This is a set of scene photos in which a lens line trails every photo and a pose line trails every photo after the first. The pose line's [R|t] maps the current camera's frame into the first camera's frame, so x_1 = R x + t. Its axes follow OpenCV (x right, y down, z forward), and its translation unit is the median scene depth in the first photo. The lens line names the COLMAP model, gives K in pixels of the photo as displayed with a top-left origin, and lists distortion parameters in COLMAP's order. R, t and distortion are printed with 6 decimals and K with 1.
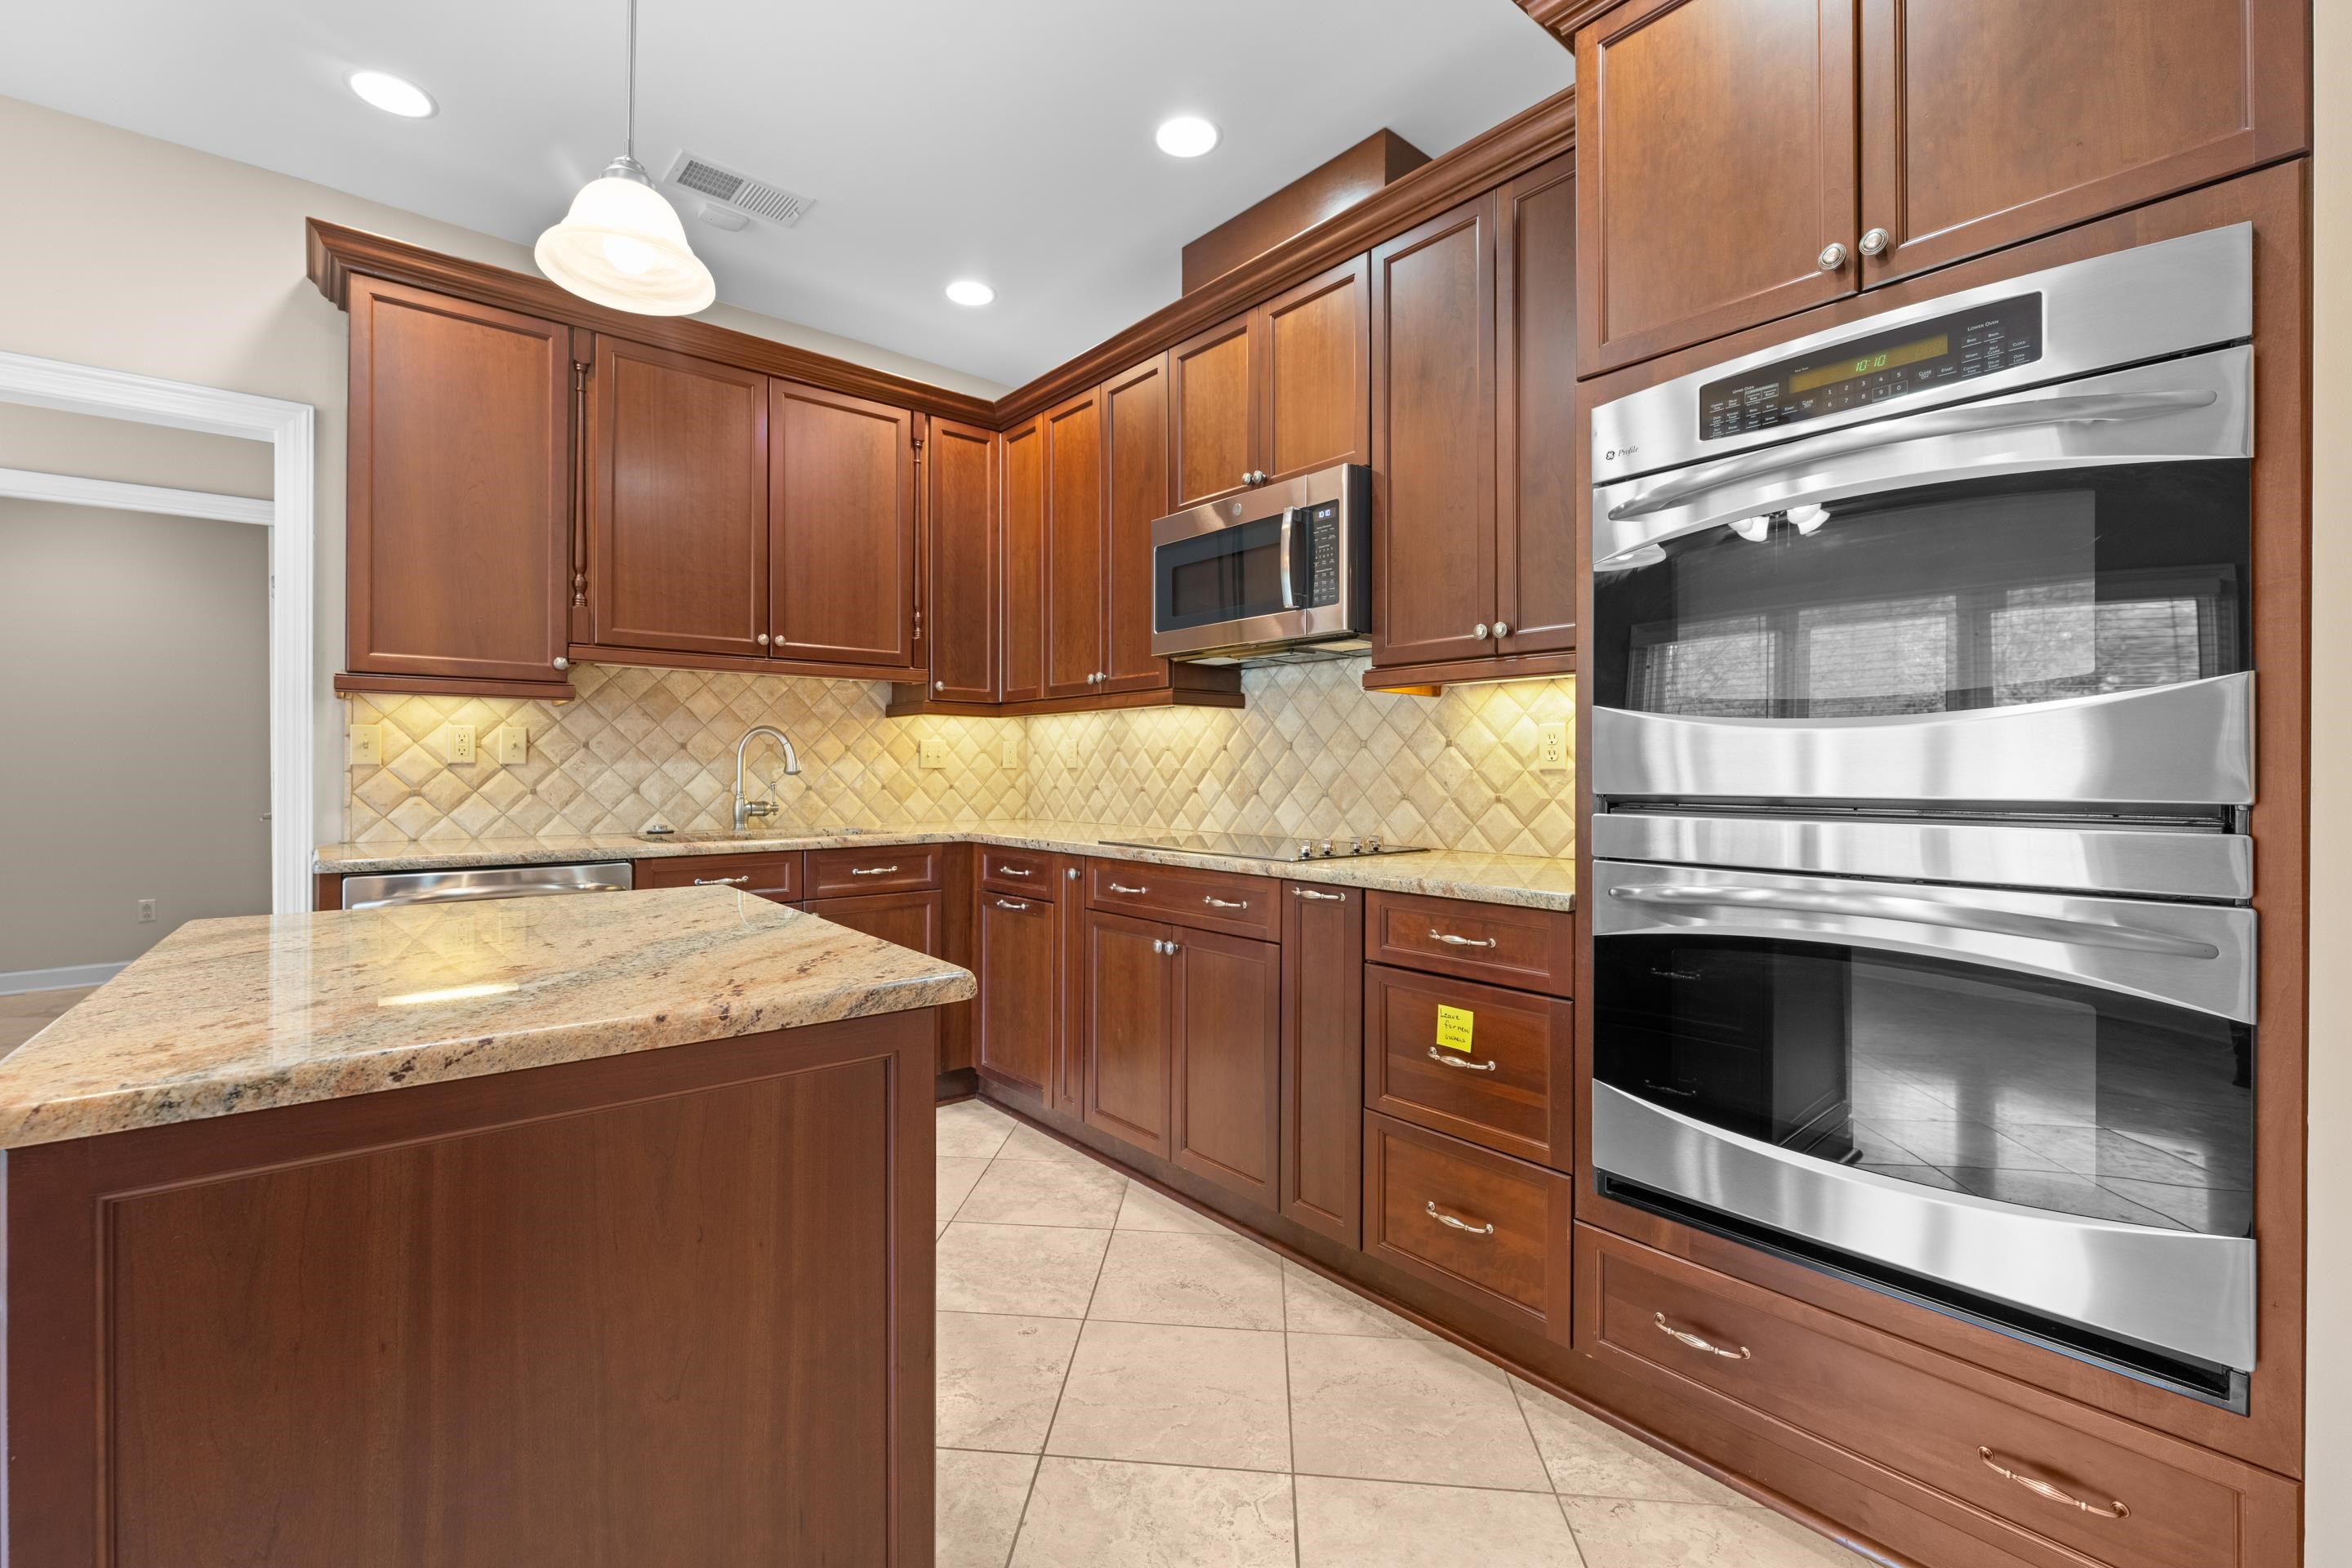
lens RADIAL K [[1011.5, 0, 1164.8], [0, 1011.5, 765.5], [0, 0, 1]] dist [-0.001352, 0.000458]
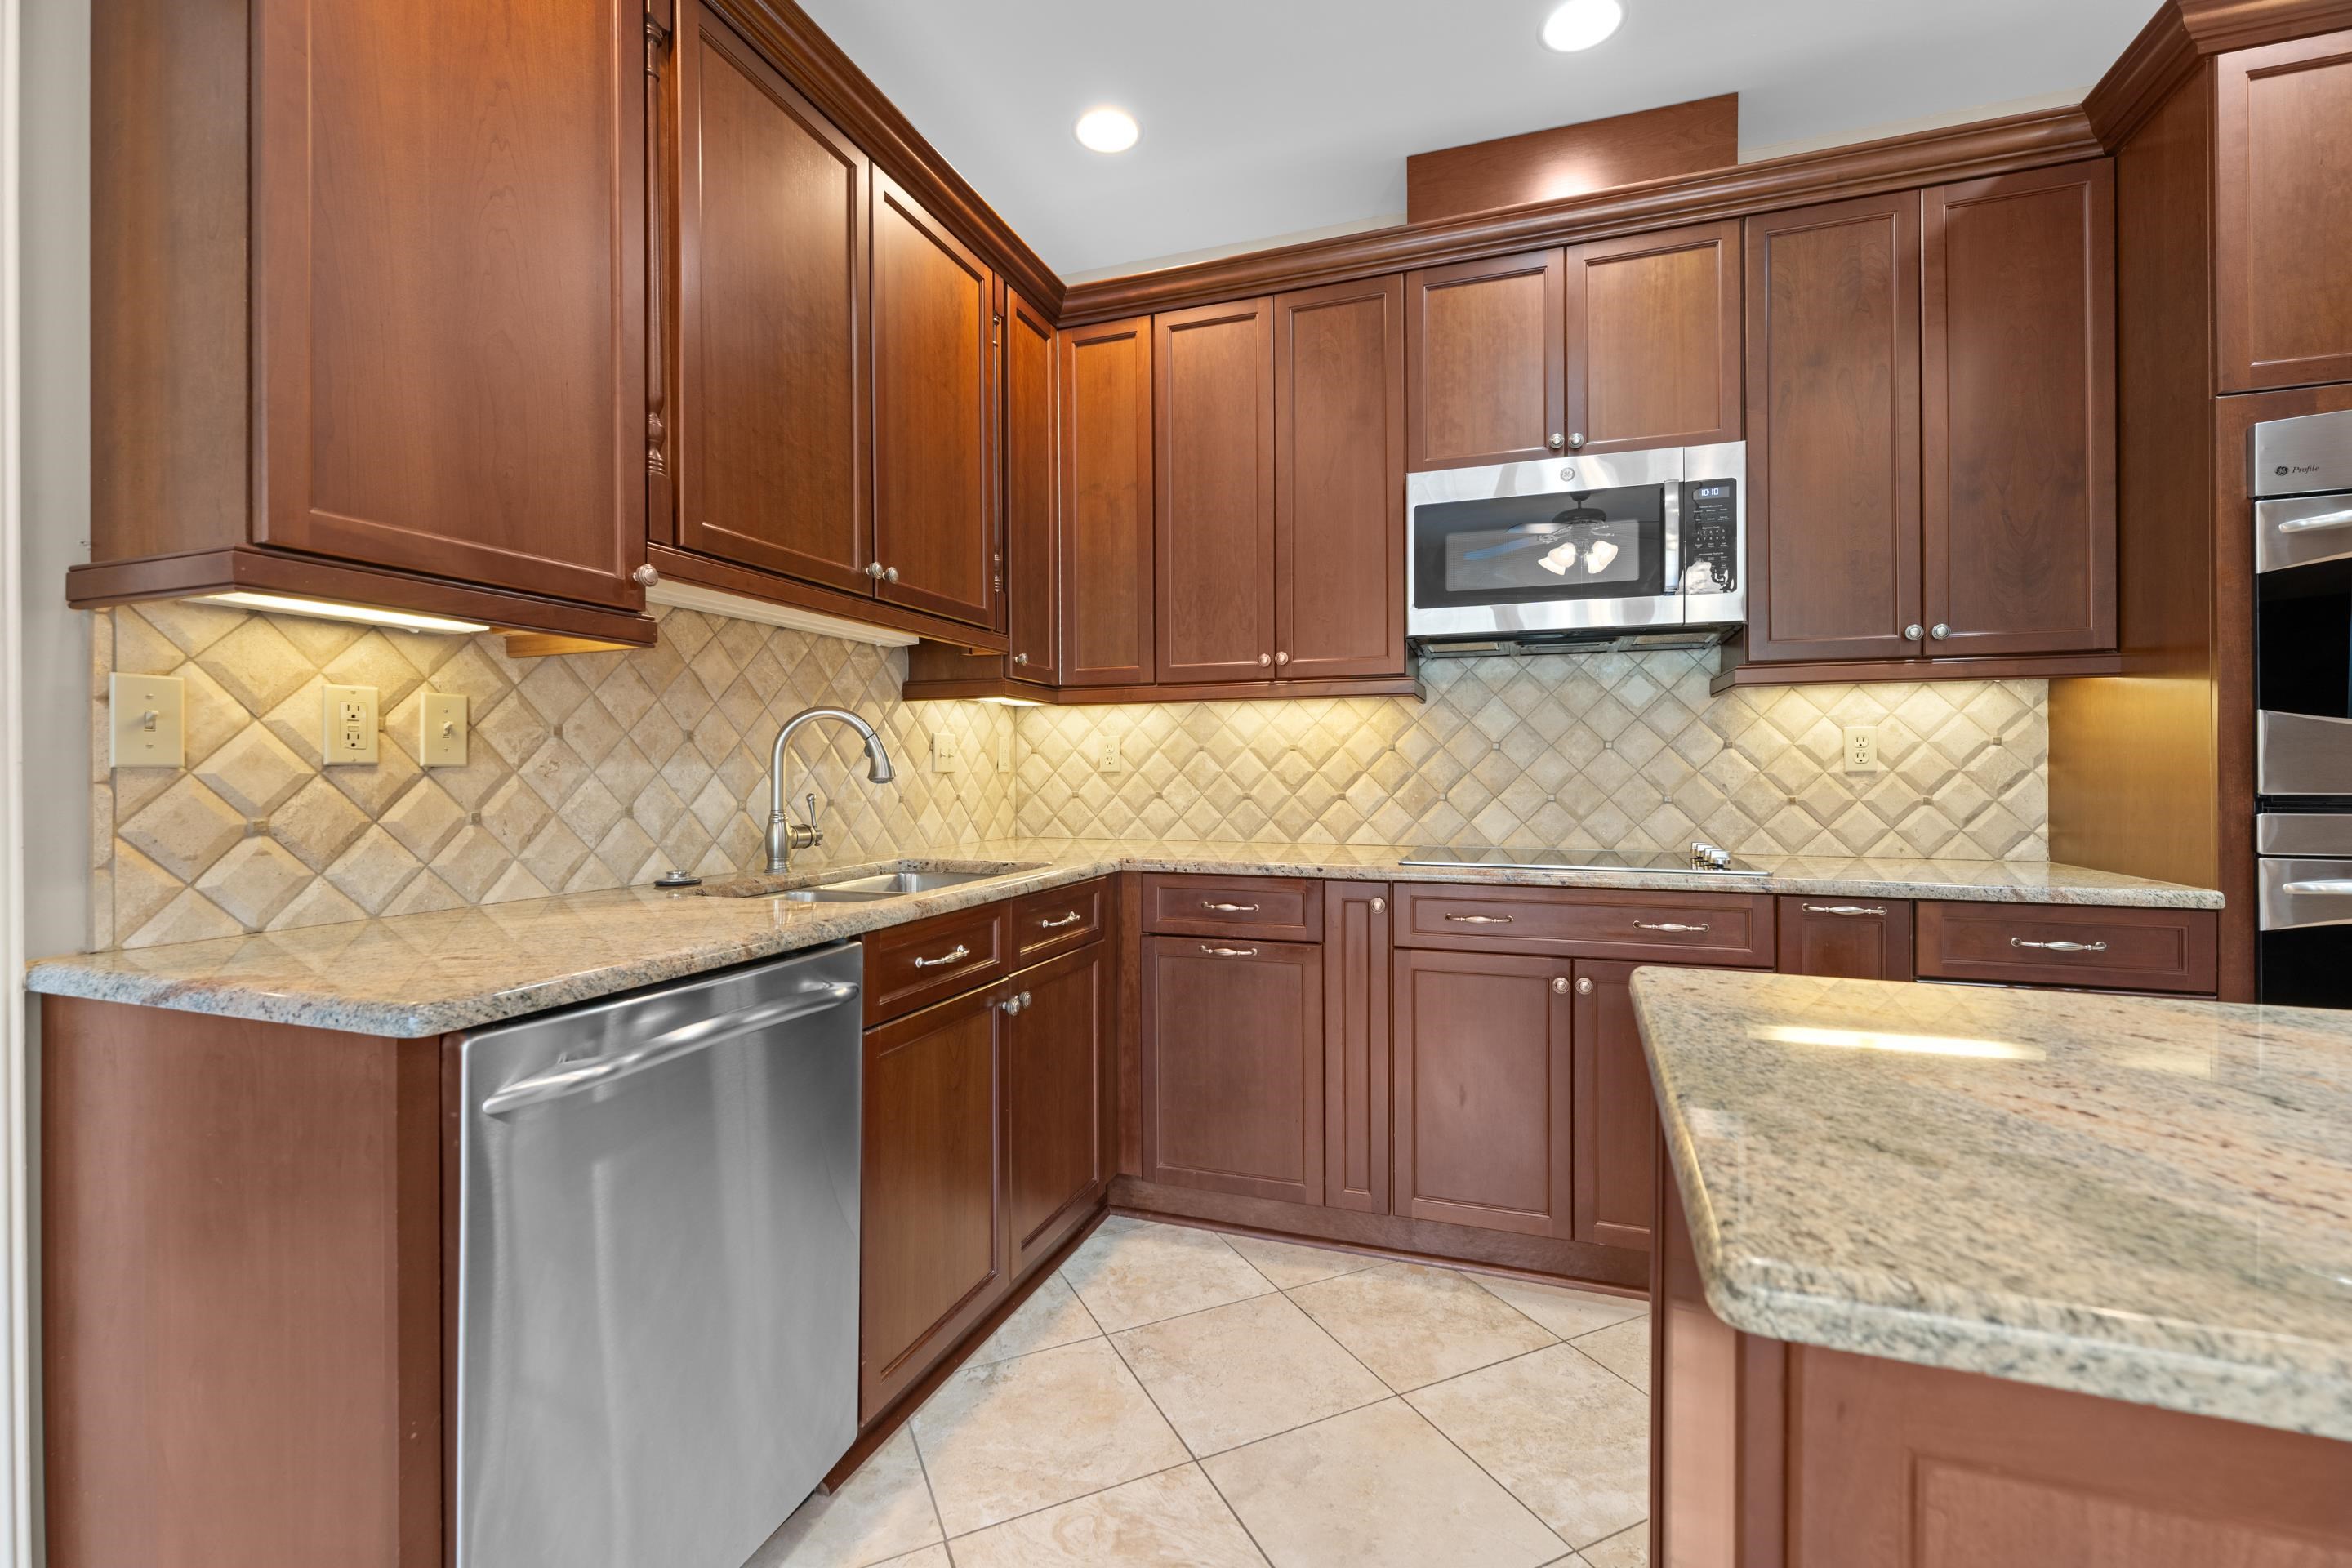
lens RADIAL K [[1011.5, 0, 1169.5], [0, 1011.5, 771.3], [0, 0, 1]] dist [-0.001352, 0.000458]
pose [[0.858685, -0.002055, 0.512500, -0.608508], [0.001091, 0.999997, 0.002181, 0.000602], [-0.512503, -0.001314, 0.858685, 0.387558]]
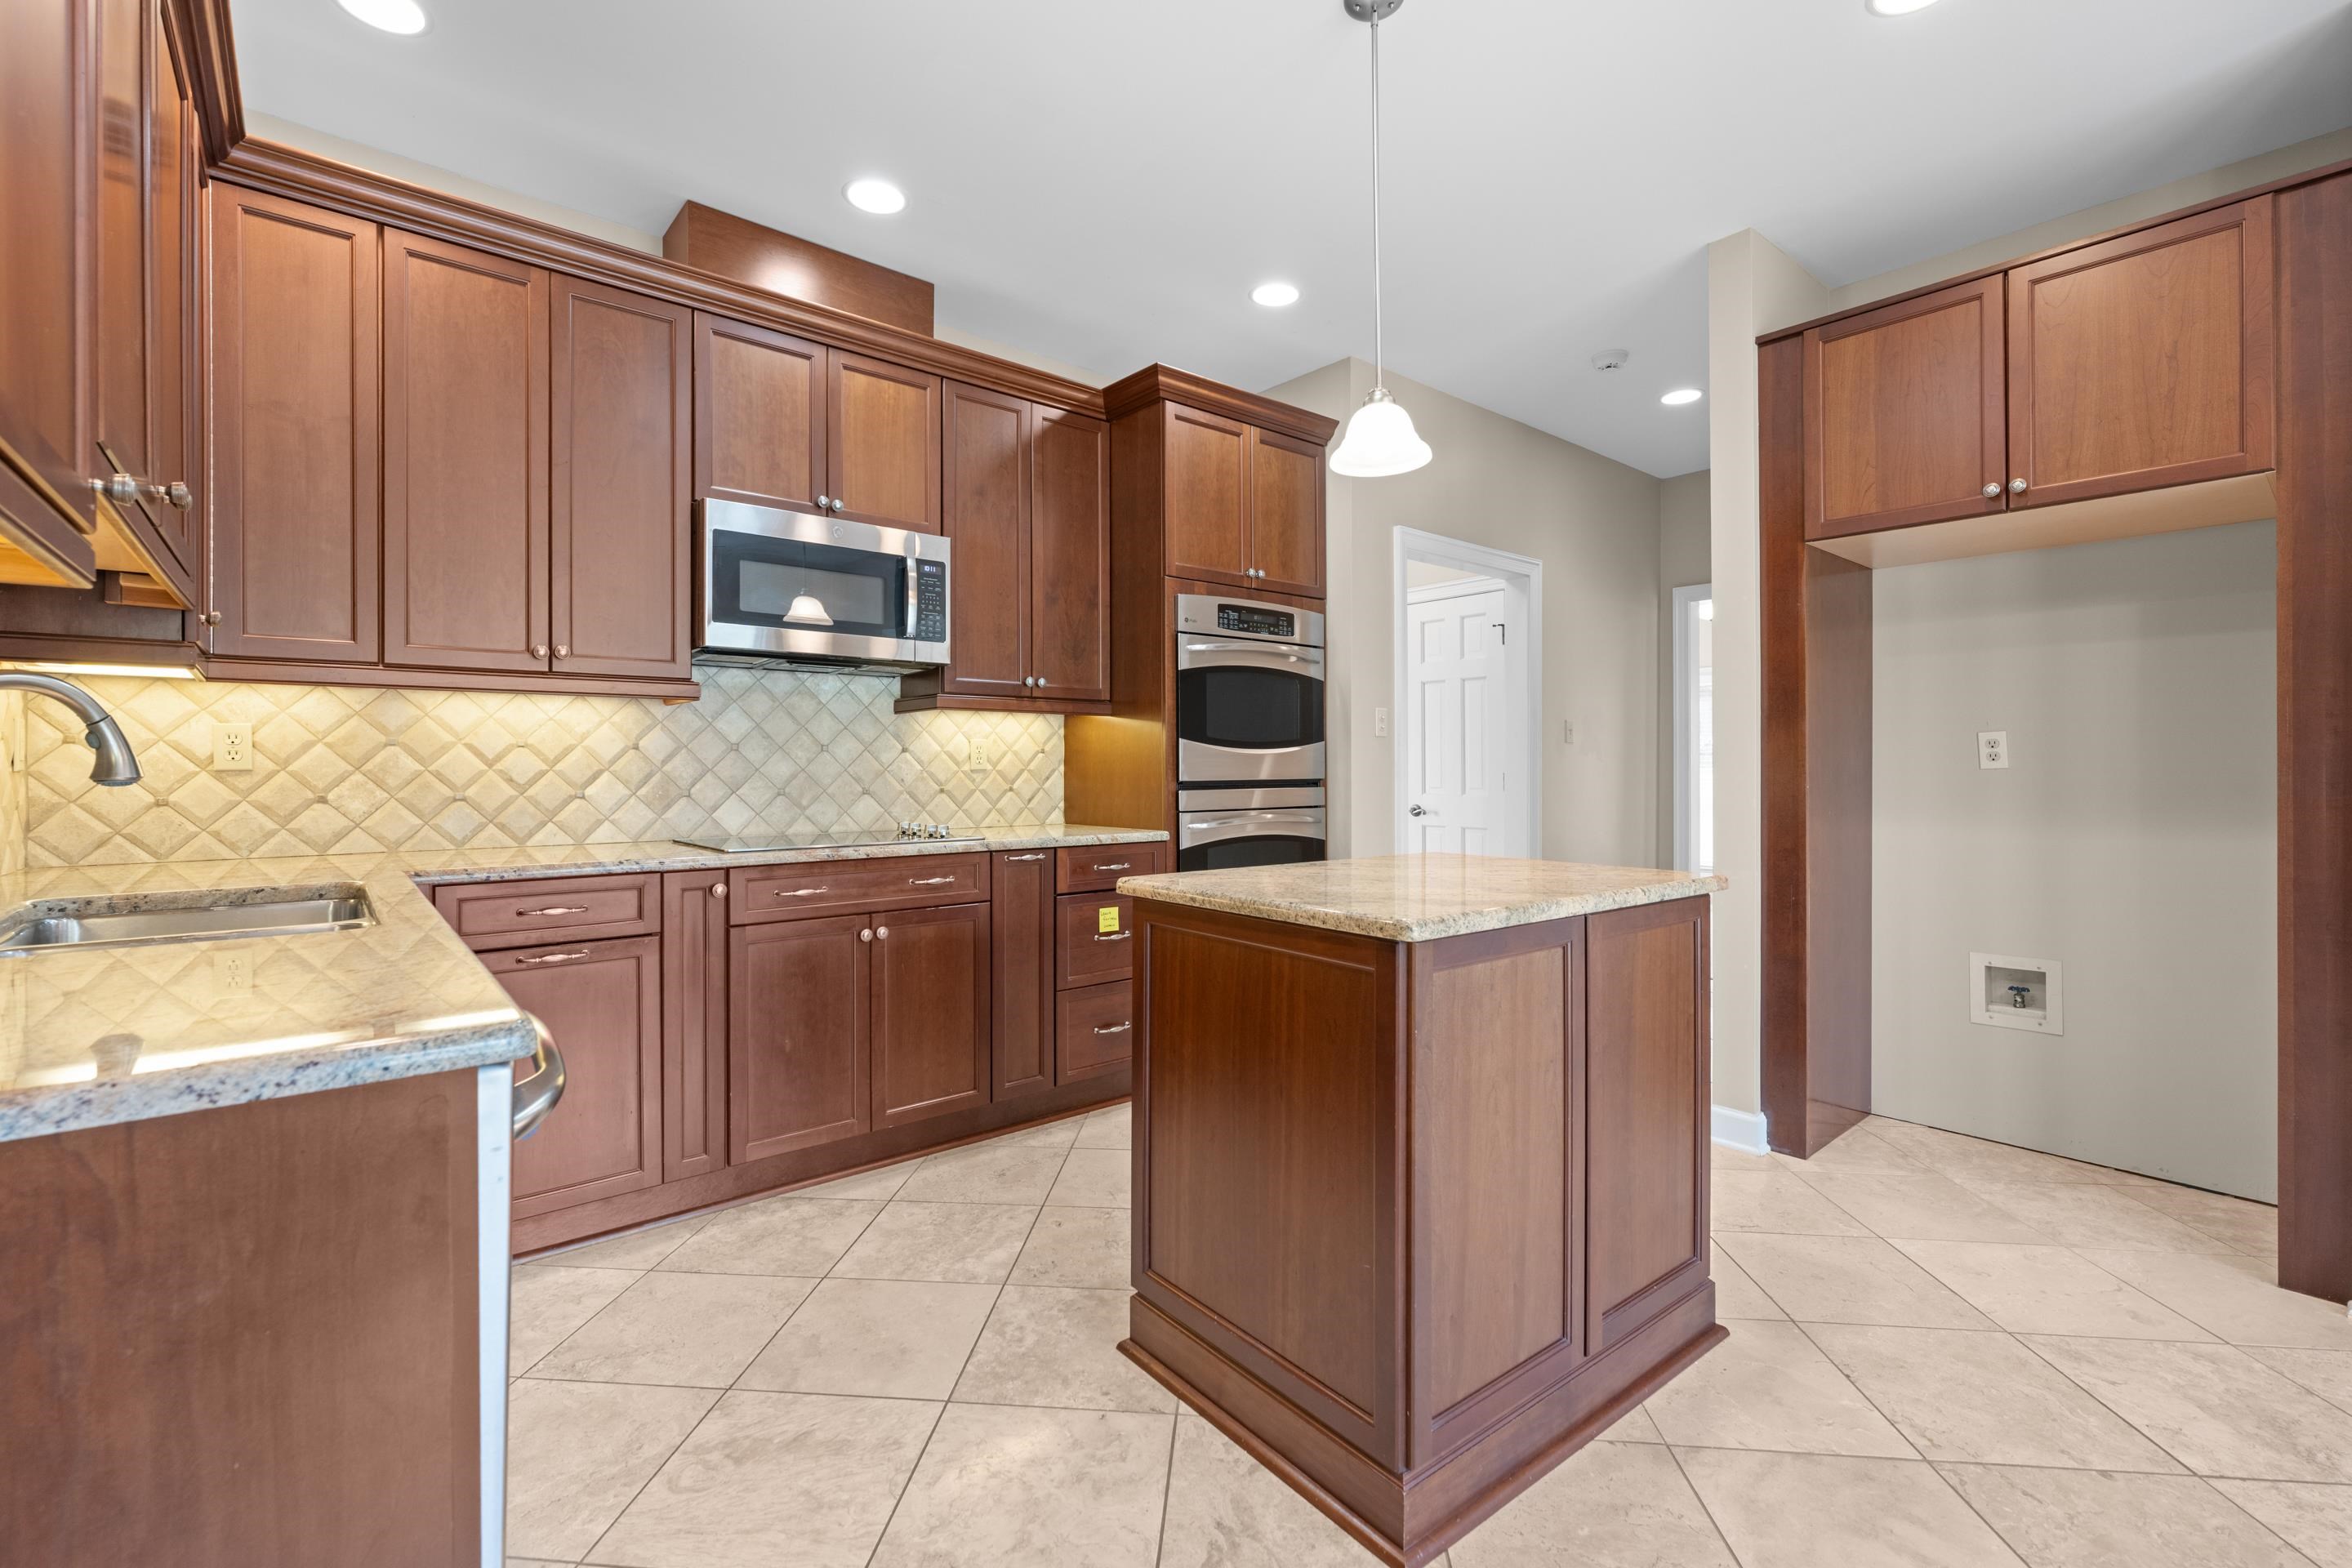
lens RADIAL K [[1011.5, 0, 1172.7], [0, 1011.5, 766.2], [0, 0, 1]] dist [-0.001352, 0.000458]
pose [[-0.013563, 0.002549, 0.999905, -0.930350], [0.000021, 0.999997, -0.002549, 0.002062], [-0.999908, -0.000014, -0.013563, 0.592178]]
